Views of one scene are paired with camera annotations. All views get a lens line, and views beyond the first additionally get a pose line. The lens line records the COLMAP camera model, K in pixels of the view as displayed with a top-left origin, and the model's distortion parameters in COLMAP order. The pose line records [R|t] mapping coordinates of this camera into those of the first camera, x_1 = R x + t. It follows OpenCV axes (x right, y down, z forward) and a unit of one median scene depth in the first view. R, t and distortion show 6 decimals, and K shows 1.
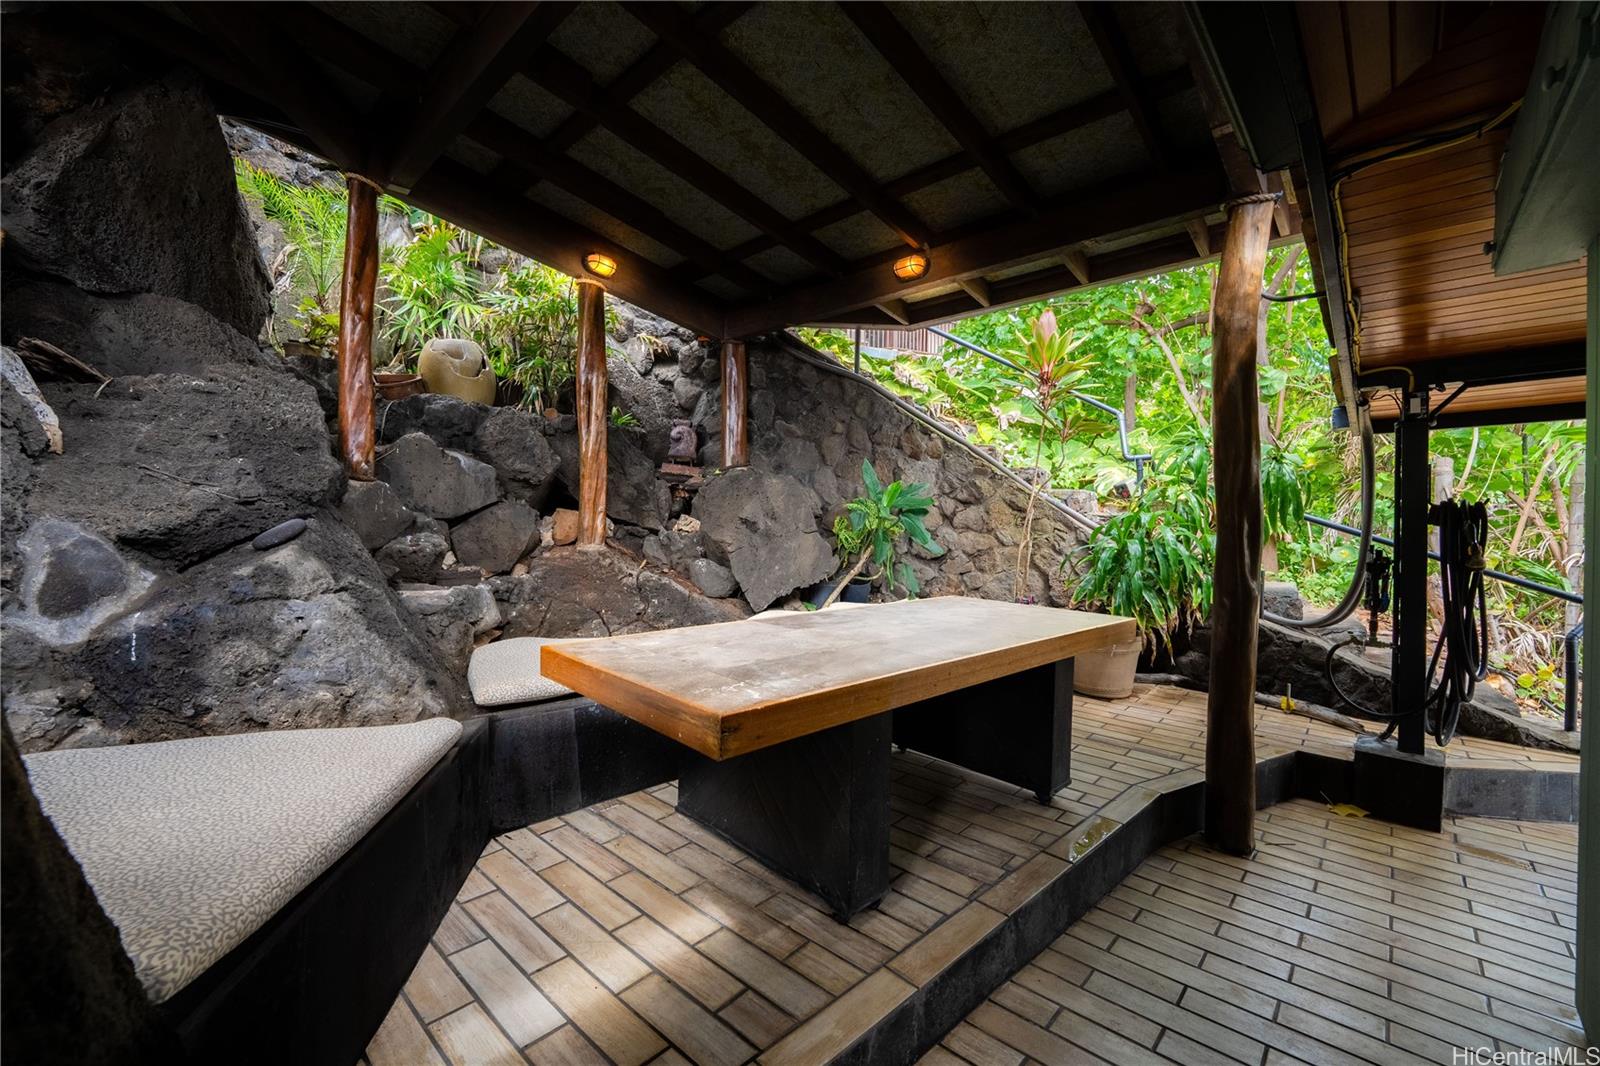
lens RADIAL K [[649.9, 0, 802.5], [0, 649.9, 528.2], [0, 0, 1]] dist [0.000287, 0.000122]
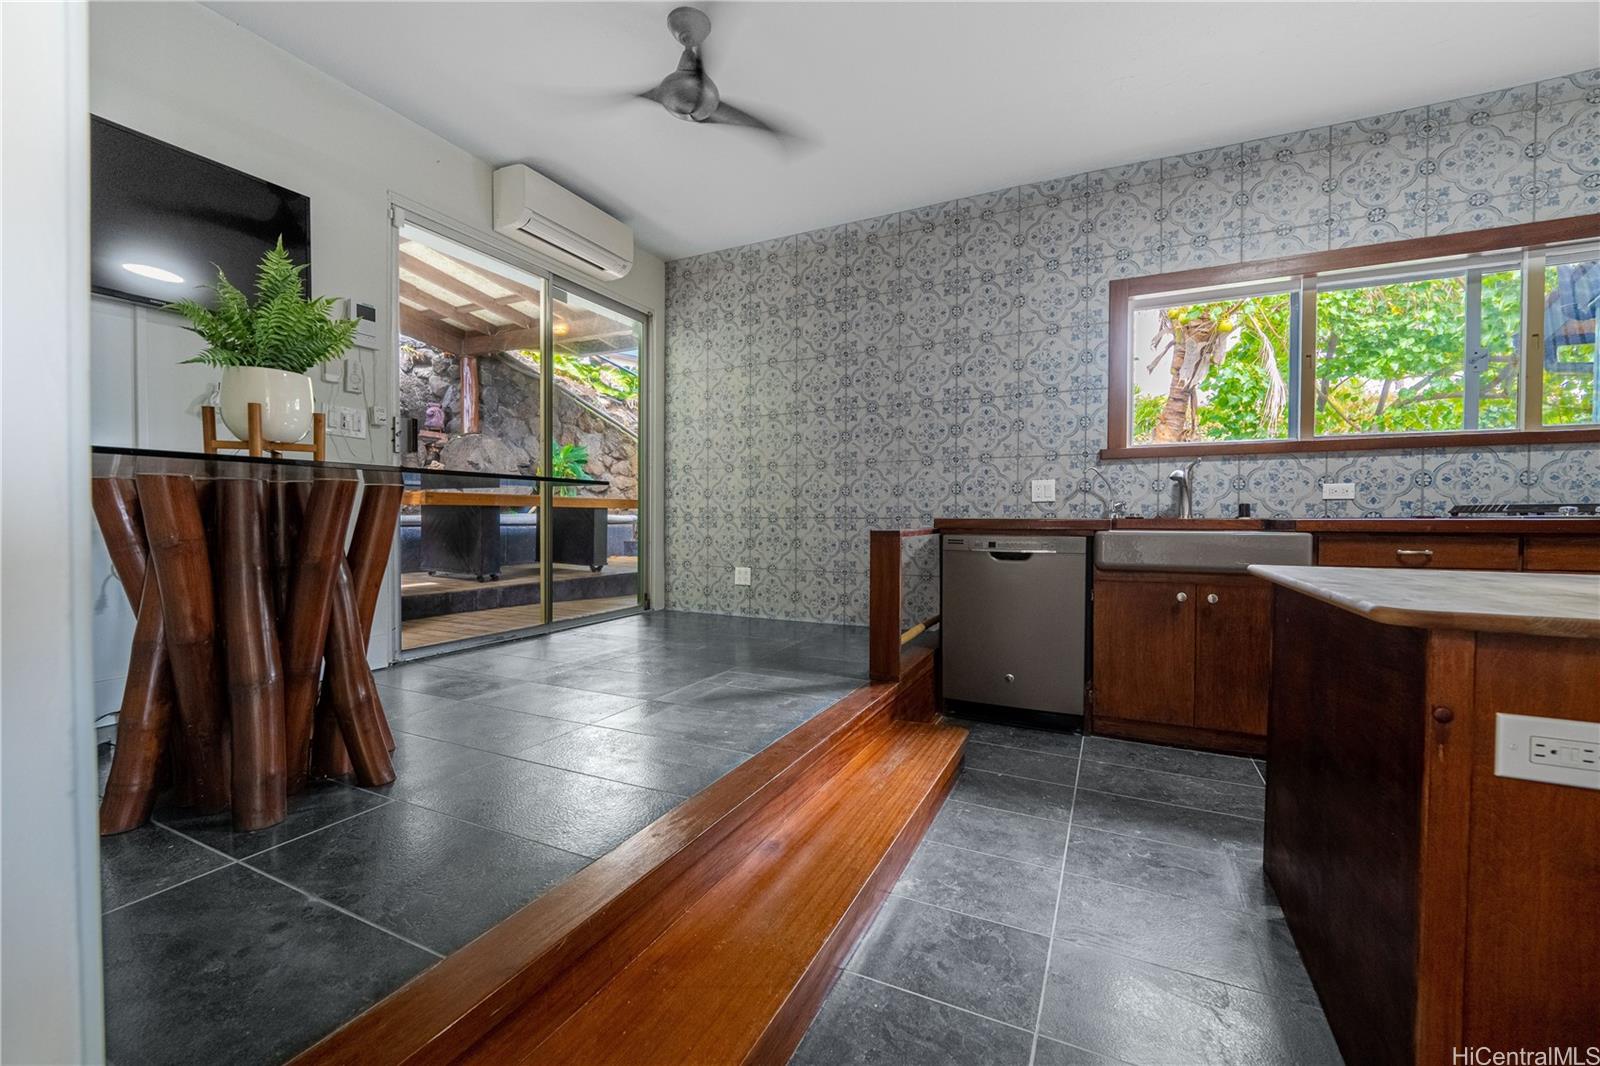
lens RADIAL K [[649.9, 0, 797.2], [0, 649.9, 530.3], [0, 0, 1]] dist [0.000287, 0.000122]
pose [[0.958668, -0.010417, 0.284338, 0.208508], [0.005413, 0.999816, 0.018382, 0.117295], [-0.284477, -0.016083, 0.958548, -0.769052]]
